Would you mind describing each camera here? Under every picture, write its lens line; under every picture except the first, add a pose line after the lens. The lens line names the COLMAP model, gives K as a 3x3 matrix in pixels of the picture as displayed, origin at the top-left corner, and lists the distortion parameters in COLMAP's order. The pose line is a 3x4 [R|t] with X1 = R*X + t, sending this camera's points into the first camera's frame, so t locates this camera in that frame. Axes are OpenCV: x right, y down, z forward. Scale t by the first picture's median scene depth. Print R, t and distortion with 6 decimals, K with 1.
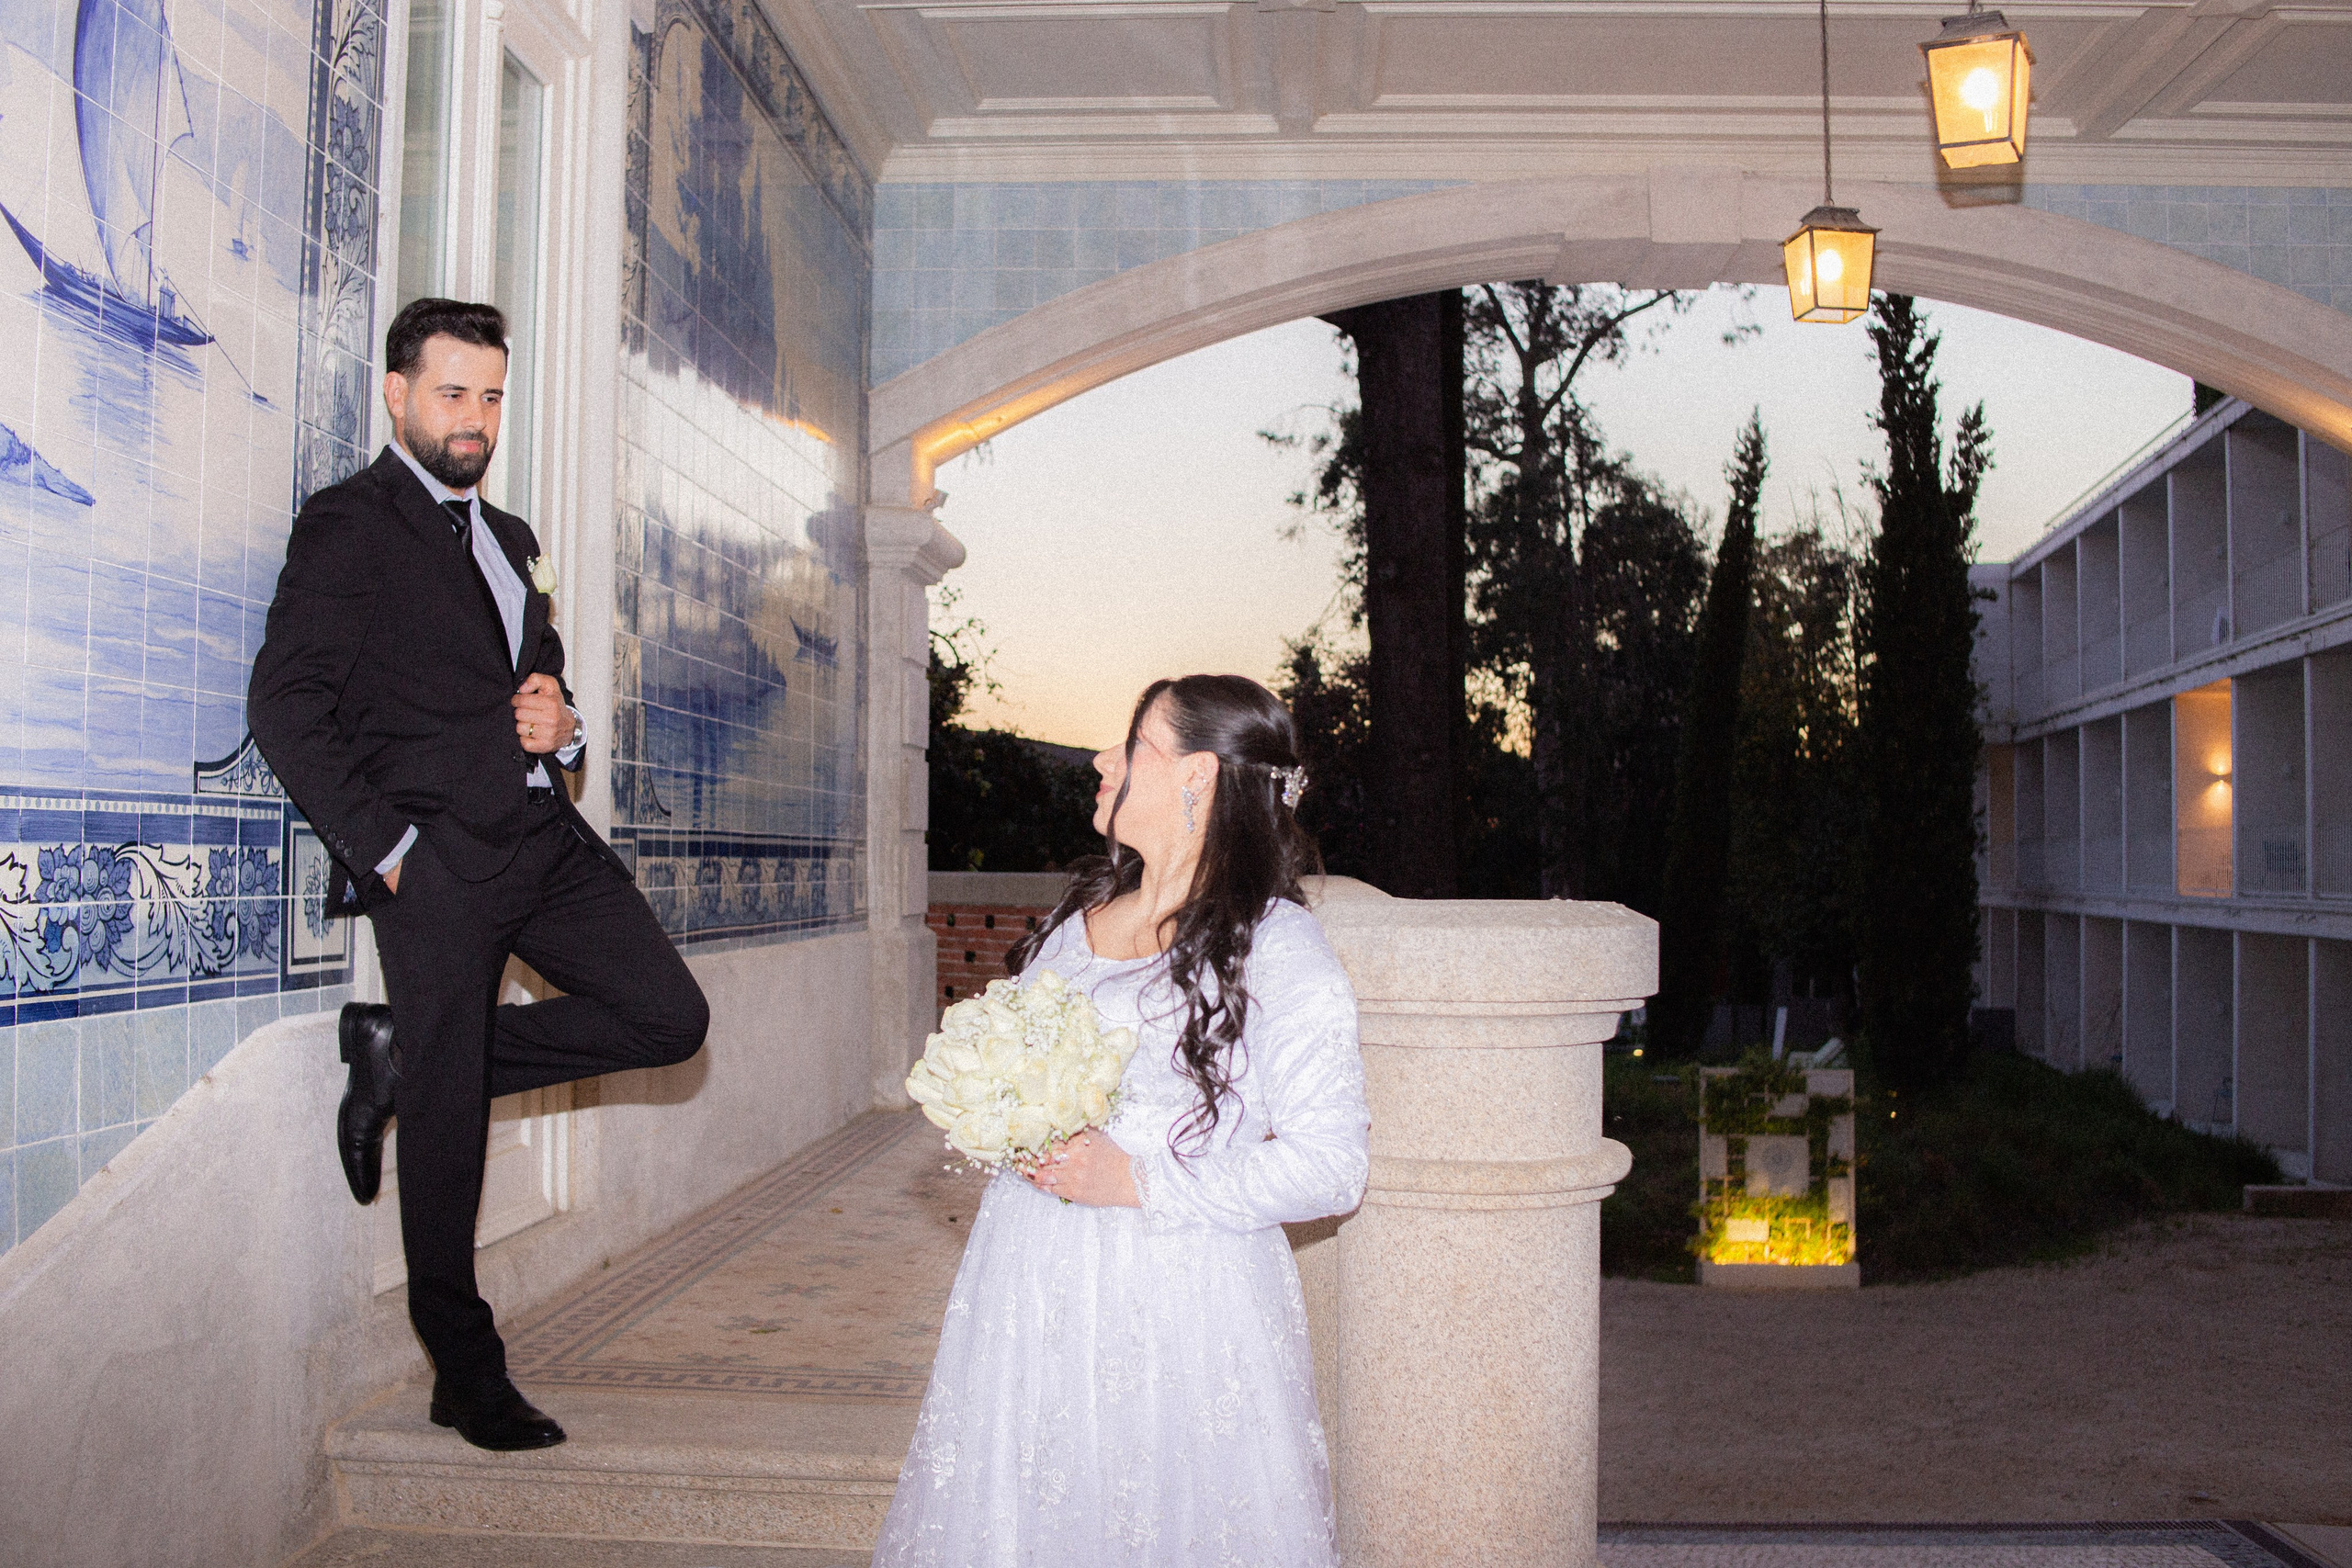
lens RADIAL K [[2322.0, 0, 1177.4], [0, 2322.0, 765.0], [0, 0, 1]] dist [-0.137981, 0.060450]
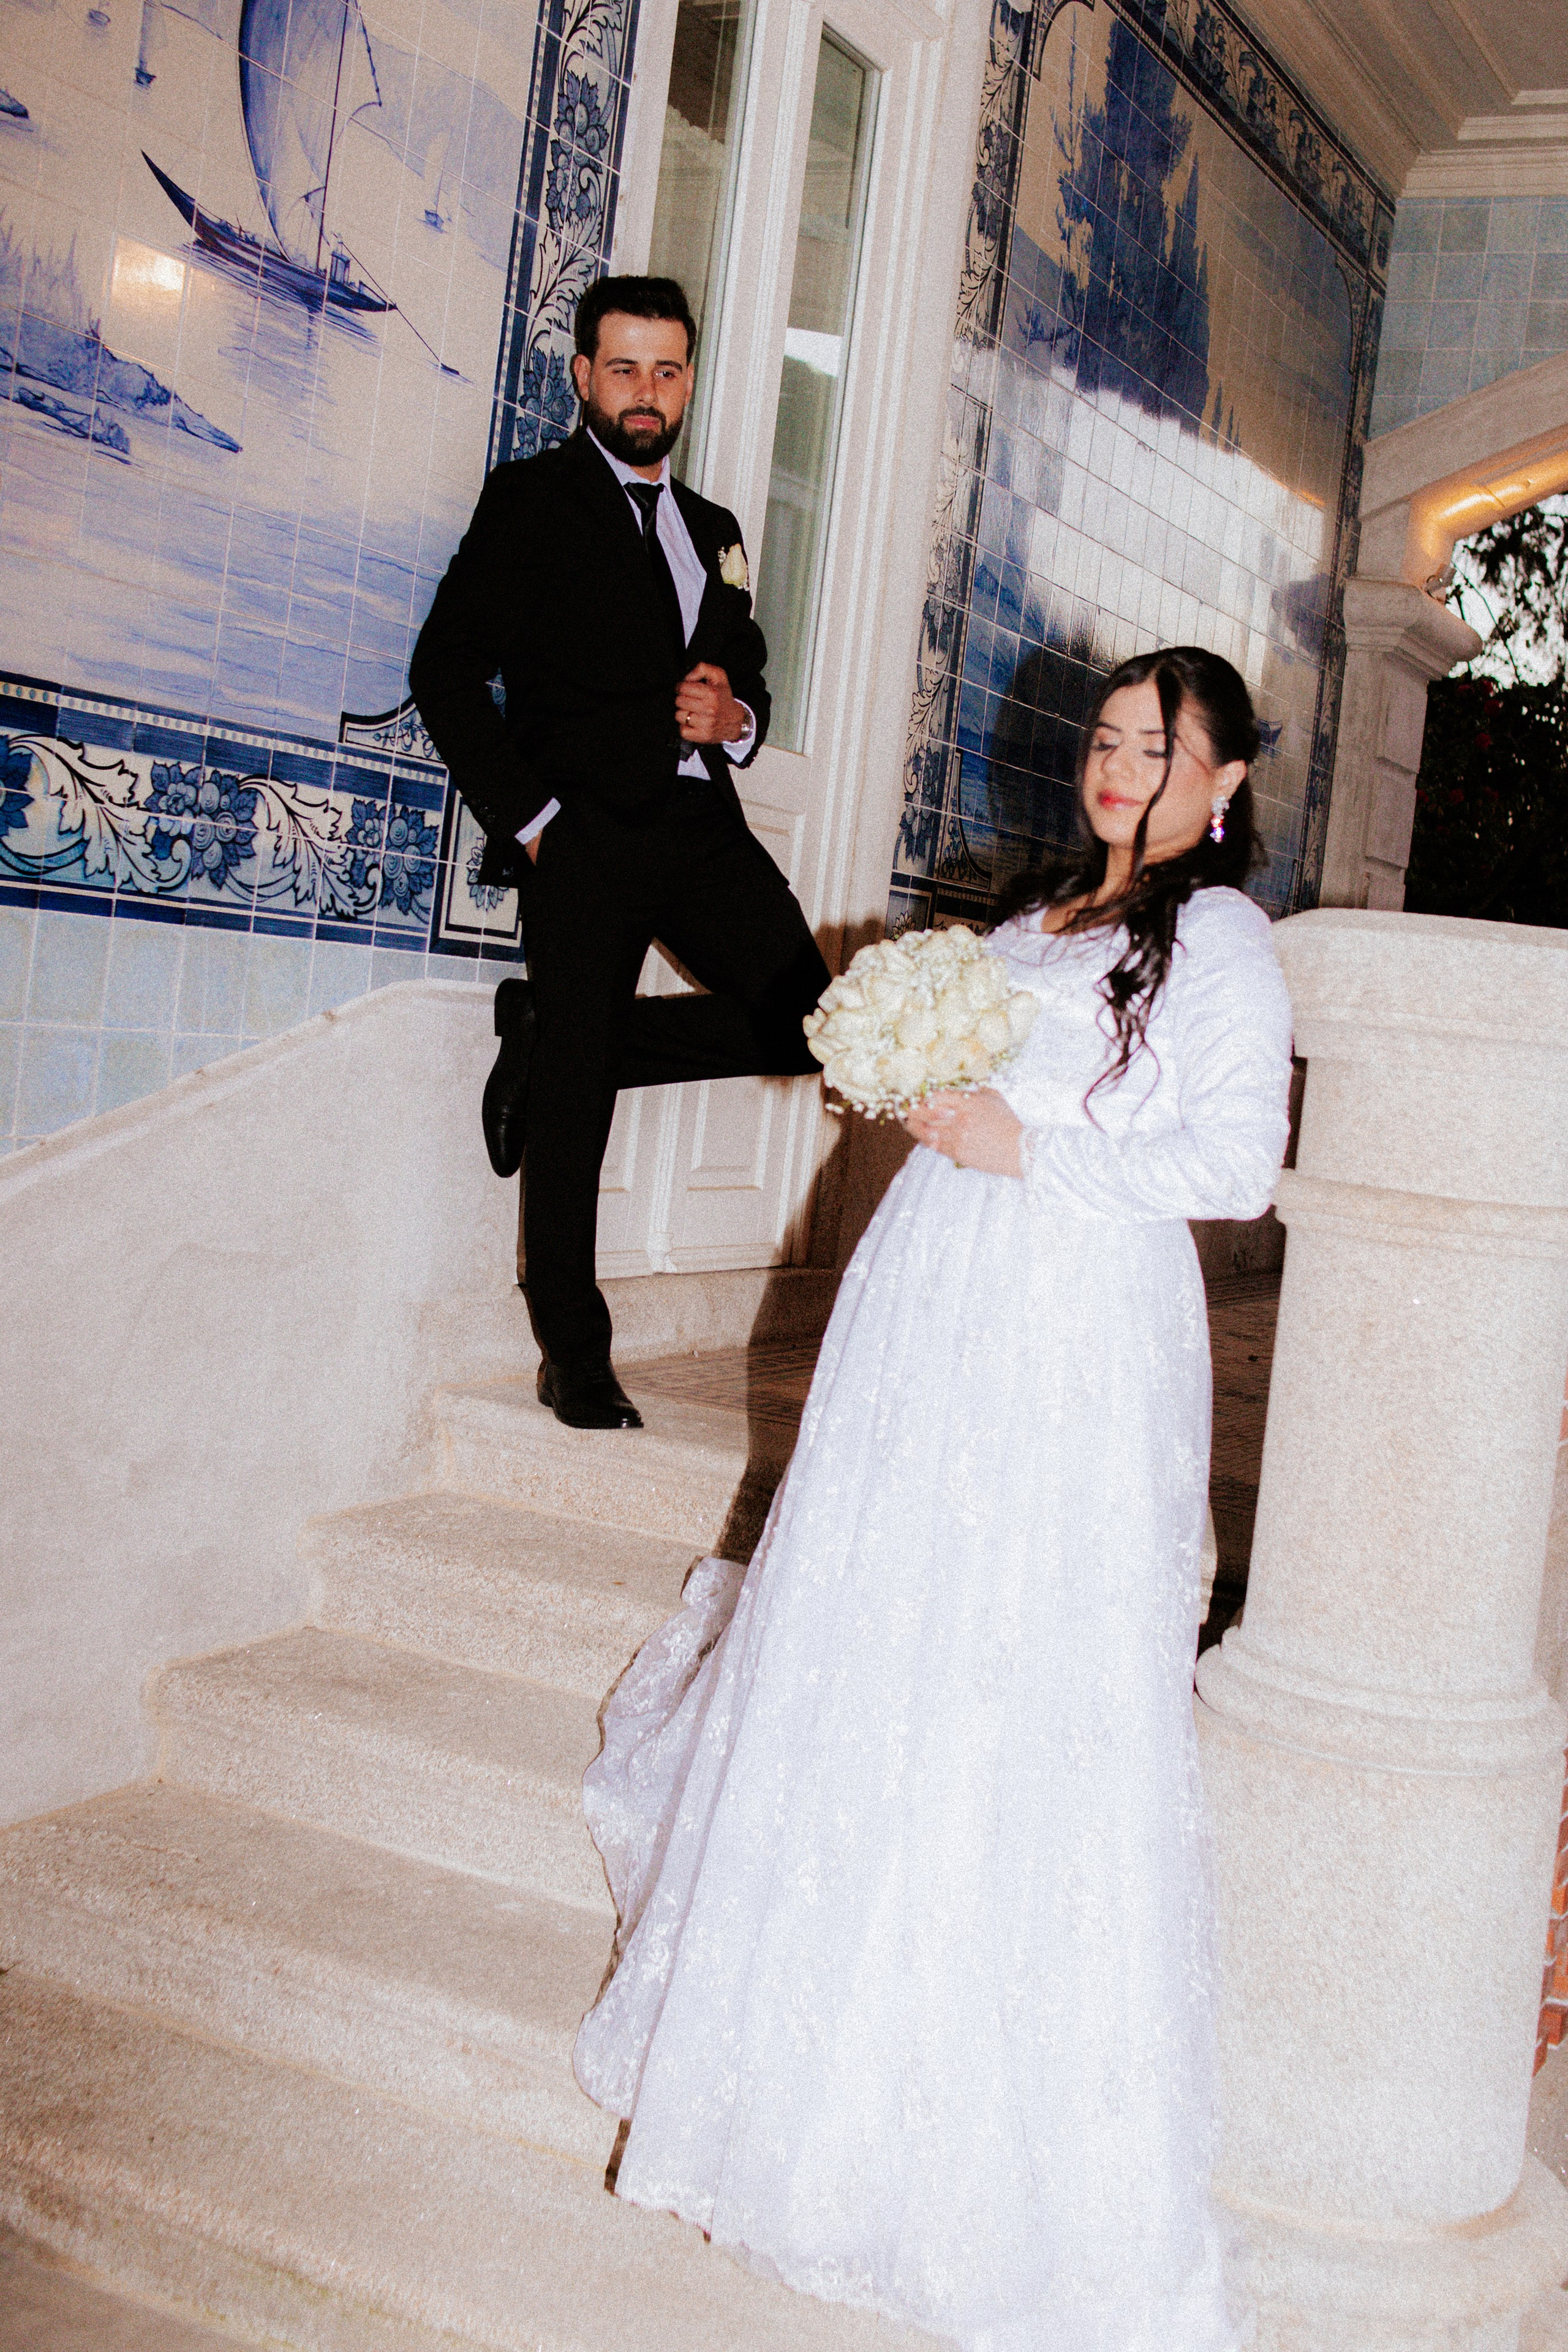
lens RADIAL K [[2787.5, 0, 798.1], [0, 2787.5, 1022.4], [0, 0, 1]] dist [-0.009856, 0.033311]
pose [[0.910278, 0.103020, -0.400976, 0.136365], [-0.092331, 0.994668, 0.045946, 0.029372], [0.403571, -0.004801, 0.914936, -0.045592]]
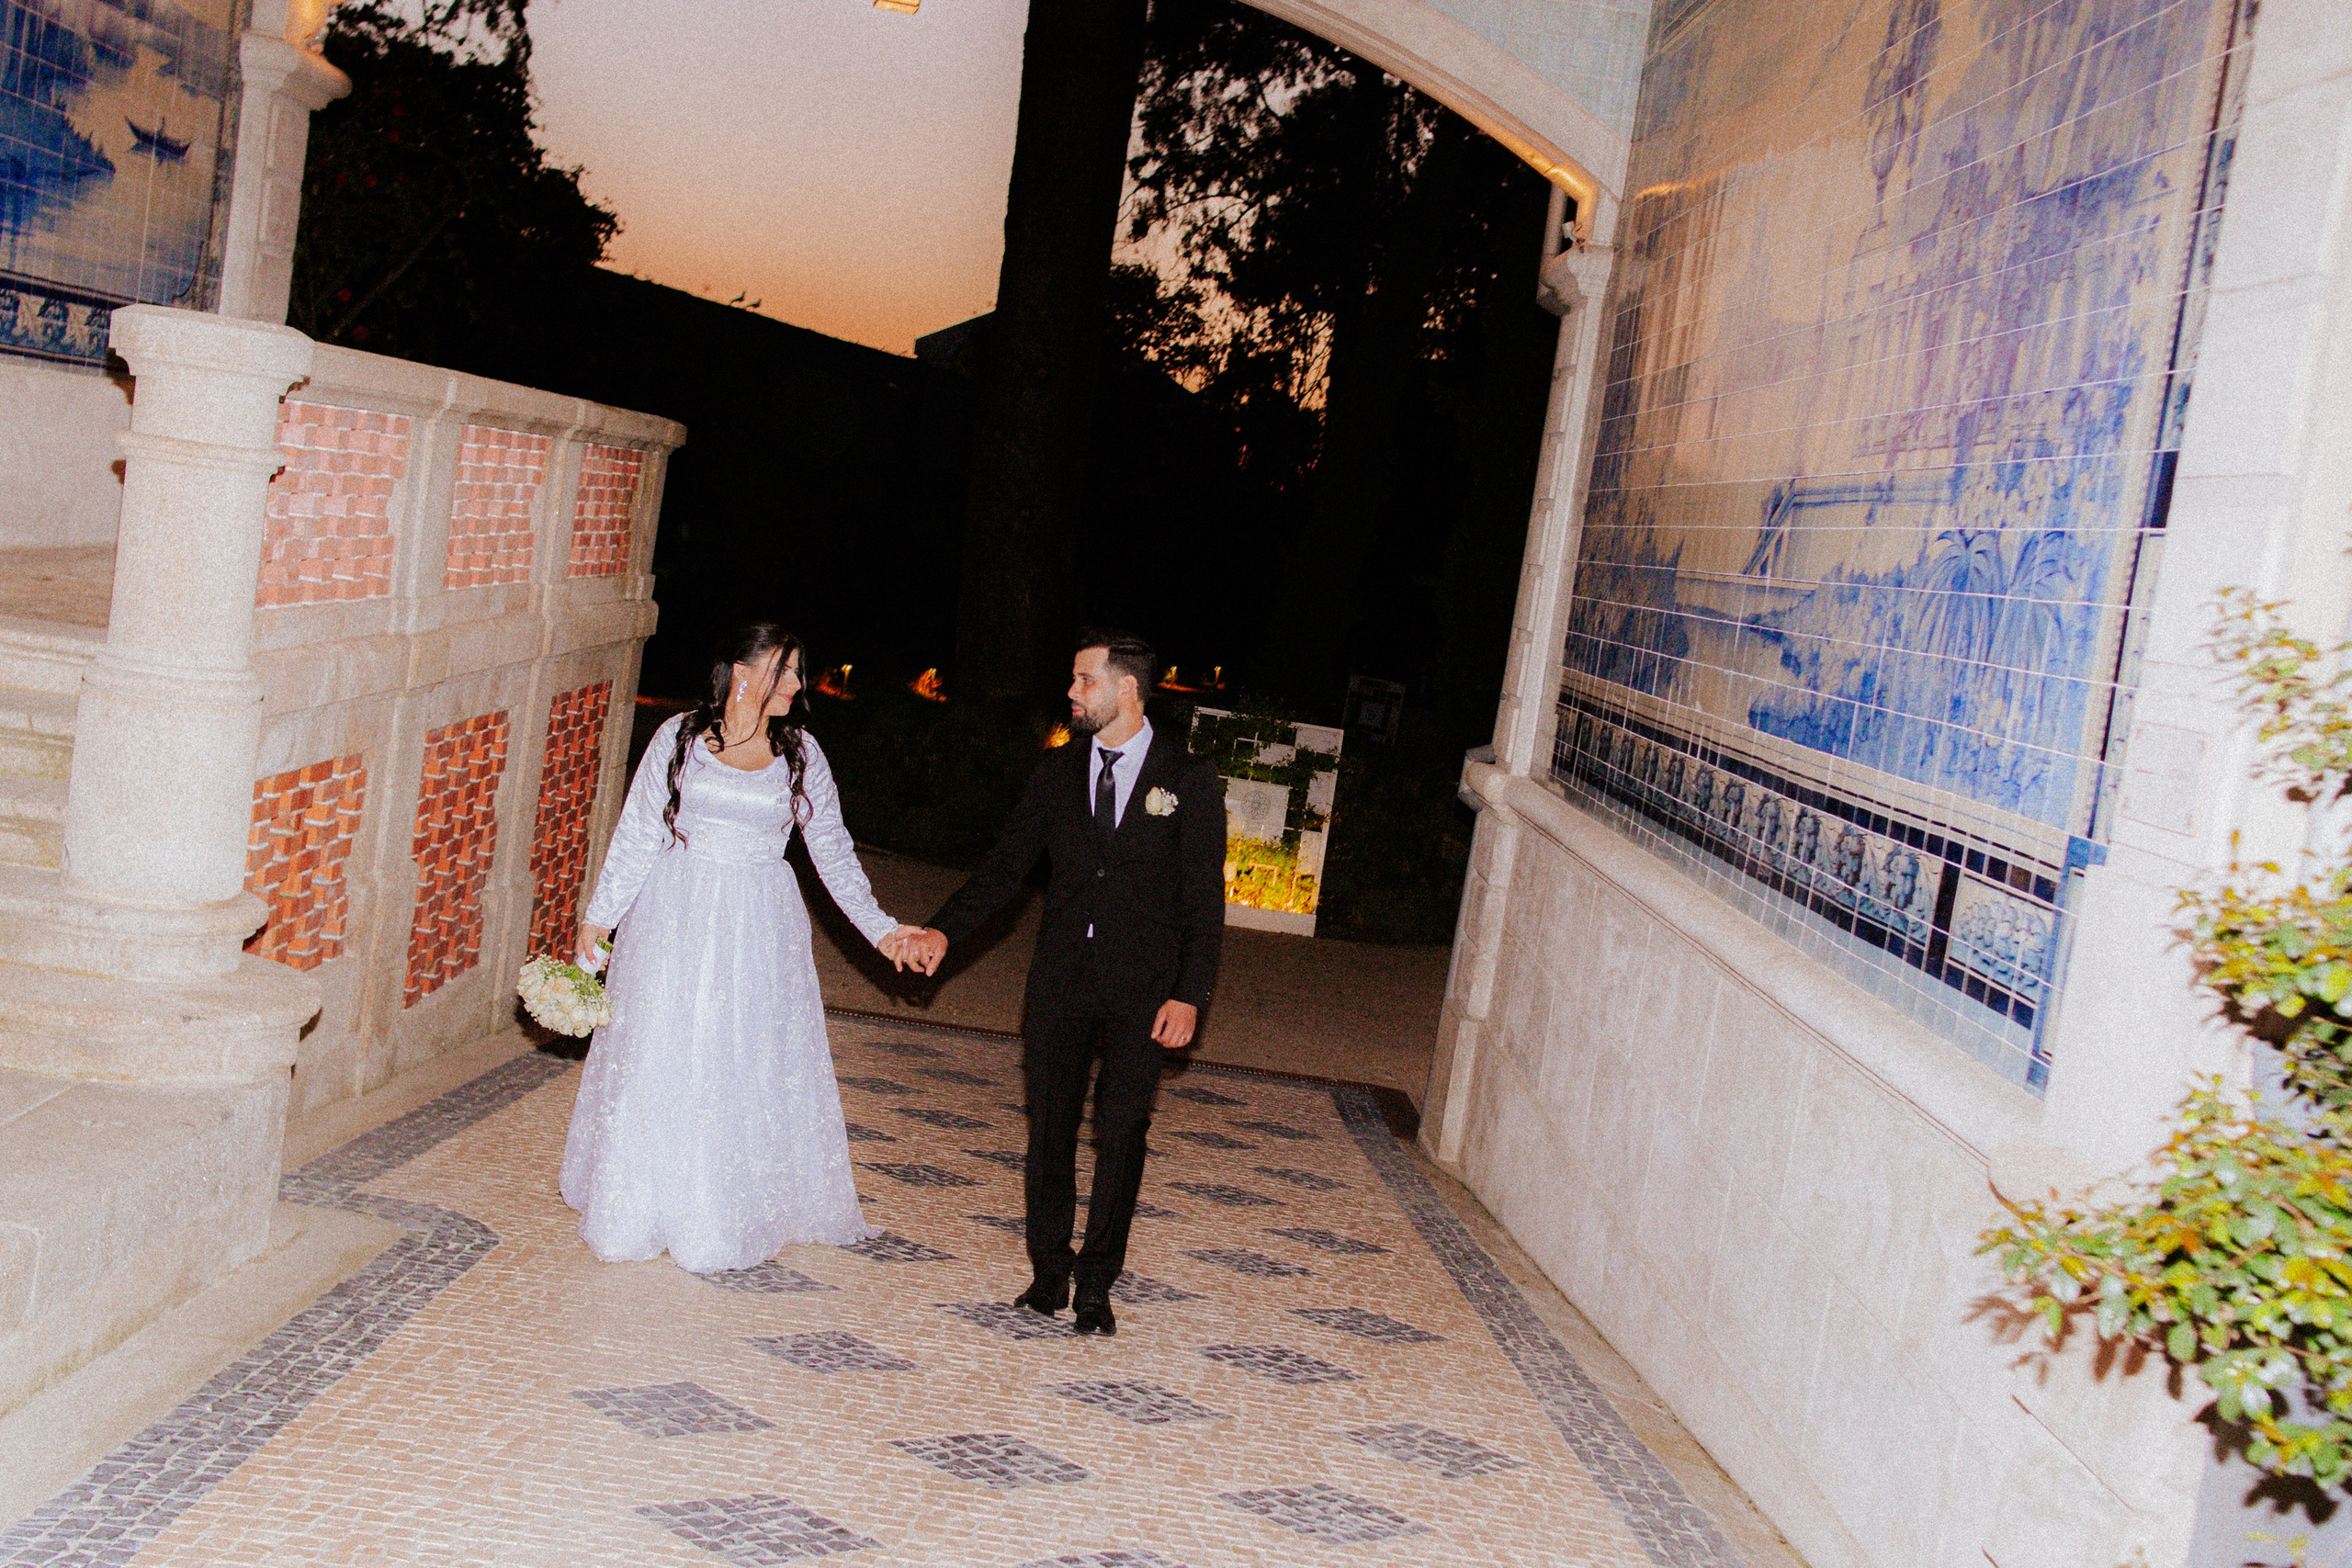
lens RADIAL K [[2788.4, 0, 1161.5], [0, 2788.4, 785.3], [0, 0, 1]] dist [-0.007150, 0.011988]
pose [[0.988094, 0.133240, 0.076921, 0.323004], [-0.142682, 0.980625, 0.134225, 0.008222], [-0.057547, -0.143602, 0.987961, -0.578330]]
